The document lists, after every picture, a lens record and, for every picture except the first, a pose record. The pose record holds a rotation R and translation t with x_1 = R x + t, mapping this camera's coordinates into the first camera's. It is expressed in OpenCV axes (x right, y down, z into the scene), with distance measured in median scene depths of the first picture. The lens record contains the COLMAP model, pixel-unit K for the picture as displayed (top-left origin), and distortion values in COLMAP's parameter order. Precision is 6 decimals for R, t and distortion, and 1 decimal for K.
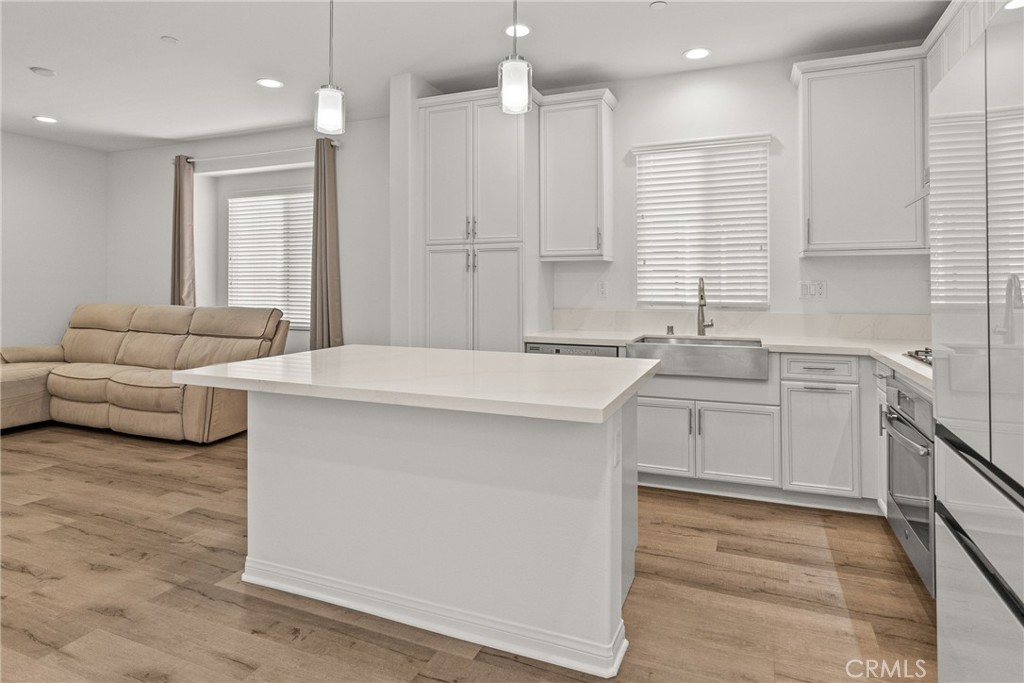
lens RADIAL K [[594.8, 0, 505.8], [0, 594.8, 277.5], [0, 0, 1]] dist [0.003816, -0.000201]
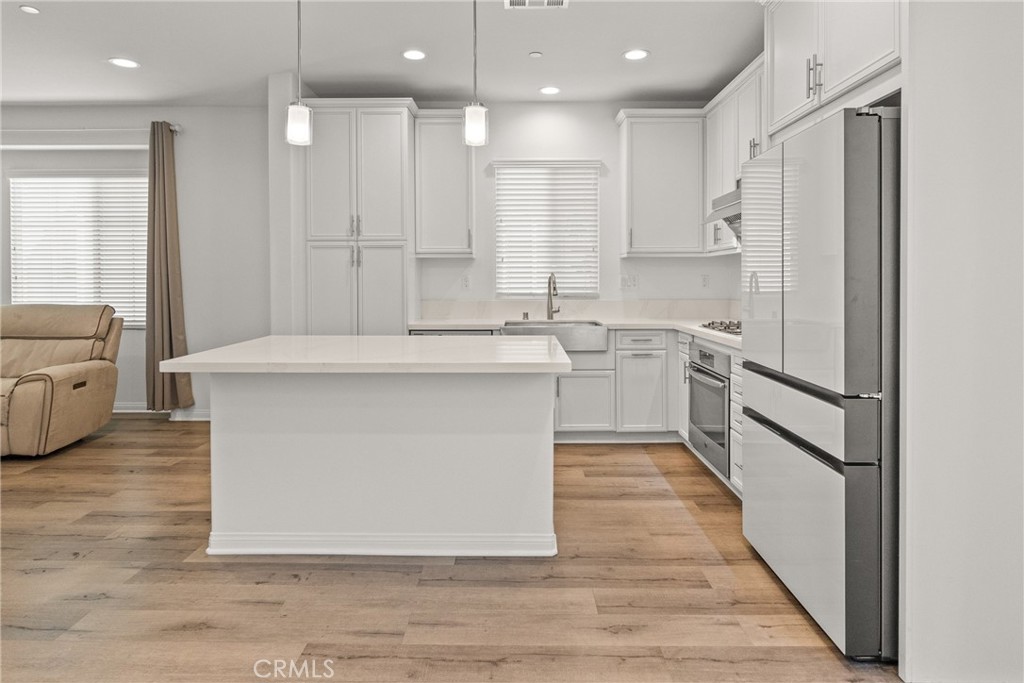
lens RADIAL K [[621.6, 0, 513.8], [0, 621.6, 284.5], [0, 0, 1]] dist [0.000522, 0.000237]
pose [[0.920991, -0.005465, 0.389547, -0.254357], [-0.003431, 0.999749, 0.022135, -0.003779], [-0.389570, -0.021723, 0.920741, -0.163636]]
